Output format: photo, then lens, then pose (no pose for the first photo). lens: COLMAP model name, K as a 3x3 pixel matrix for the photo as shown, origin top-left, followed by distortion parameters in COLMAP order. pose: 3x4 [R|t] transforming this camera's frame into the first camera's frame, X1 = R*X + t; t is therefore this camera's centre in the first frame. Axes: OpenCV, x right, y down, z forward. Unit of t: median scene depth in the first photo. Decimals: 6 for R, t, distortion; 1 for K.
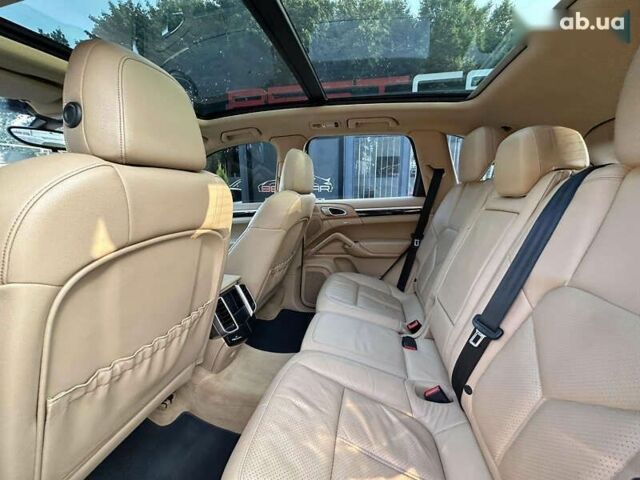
lens RADIAL K [[254.3, 0, 319.7], [0, 254.3, 240.2], [0, 0, 1]] dist [-0.003435, -0.000122]
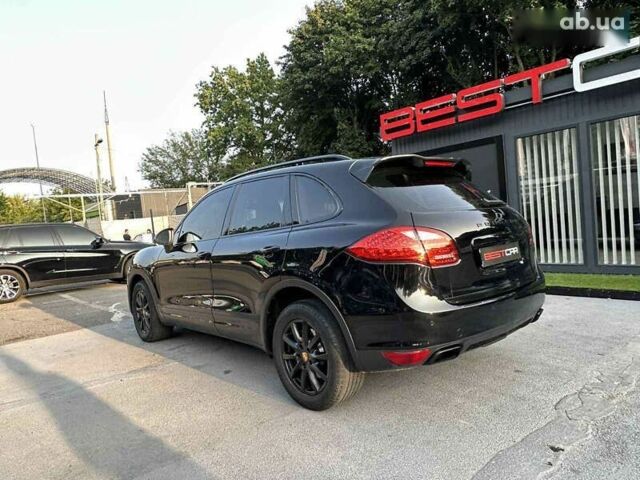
lens RADIAL K [[444.3, 0, 321.7], [0, 444.3, 243.4], [0, 0, 1]] dist [-0.002103, 0.001609]
pose [[0.799025, -0.036136, -0.600211, 1.904798], [-0.032257, 0.994179, -0.102798, 0.374719], [0.600432, 0.101499, 0.793208, -1.834546]]
